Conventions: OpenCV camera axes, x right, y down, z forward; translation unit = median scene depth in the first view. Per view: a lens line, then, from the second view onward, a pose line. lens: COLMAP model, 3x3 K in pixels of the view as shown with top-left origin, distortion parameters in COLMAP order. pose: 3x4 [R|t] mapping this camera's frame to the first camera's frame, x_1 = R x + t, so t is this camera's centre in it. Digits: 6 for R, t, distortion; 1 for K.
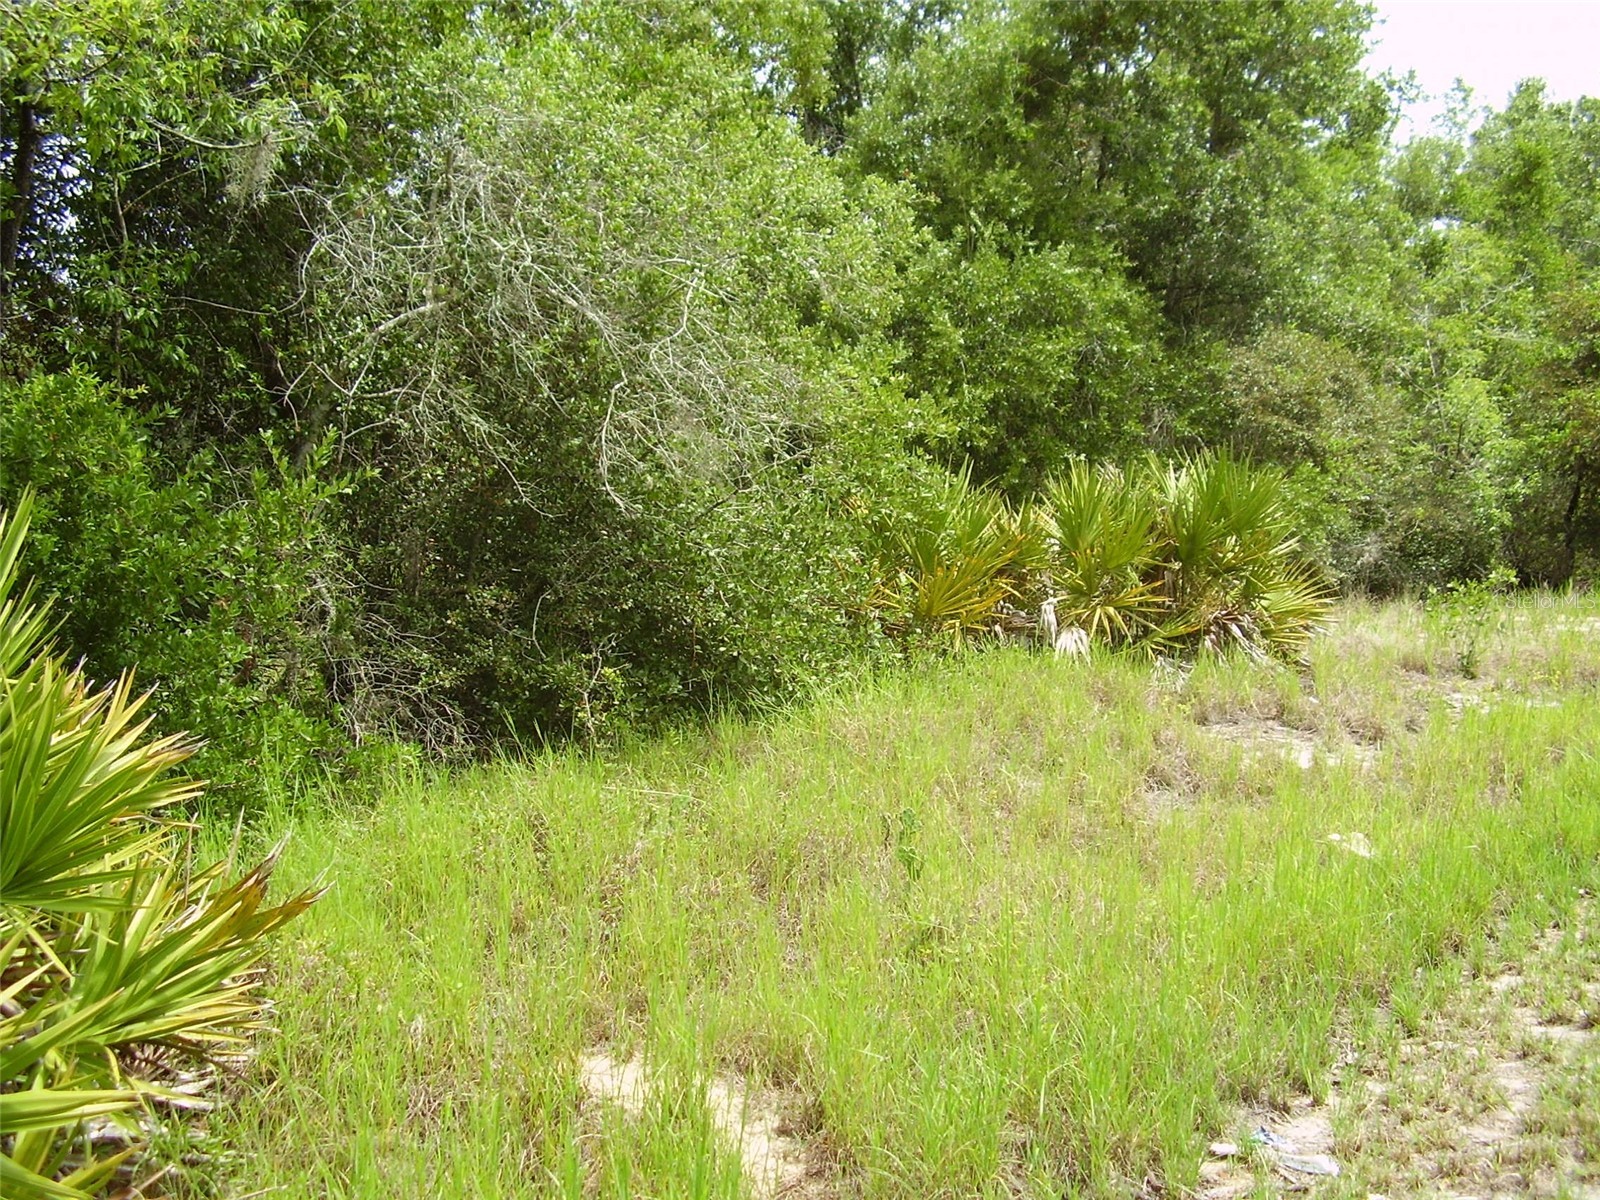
lens RADIAL K [[1809.9, 0, 800.0], [0, 1809.9, 600.0], [0, 0, 1]] dist [-0.136924, 0.034180]
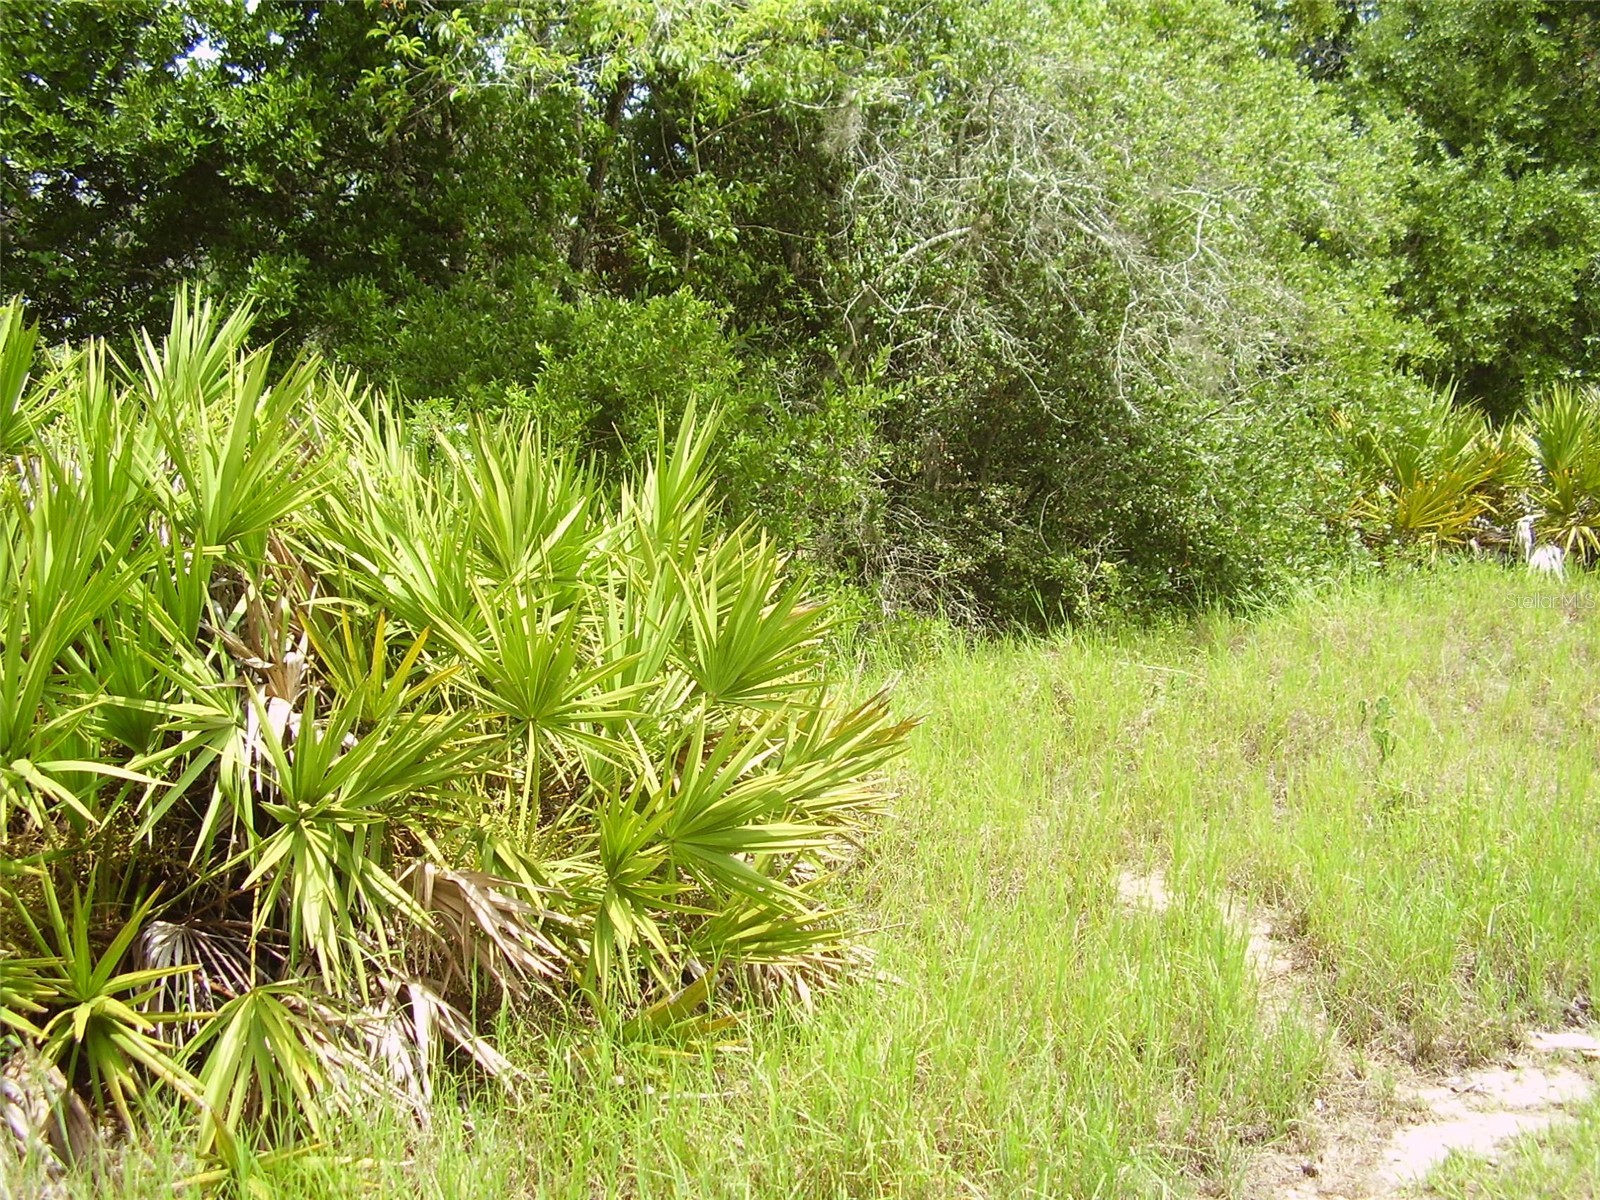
lens RADIAL K [[1806.7, 0, 799.7], [0, 1806.7, 677.8], [0, 0, 1]] dist [-0.151352, 0.054820]
pose [[0.967756, 0.054828, -0.245851, -0.014098], [-0.030627, 0.994394, 0.101205, 0.002425], [0.250021, -0.090412, 0.964010, -0.106256]]
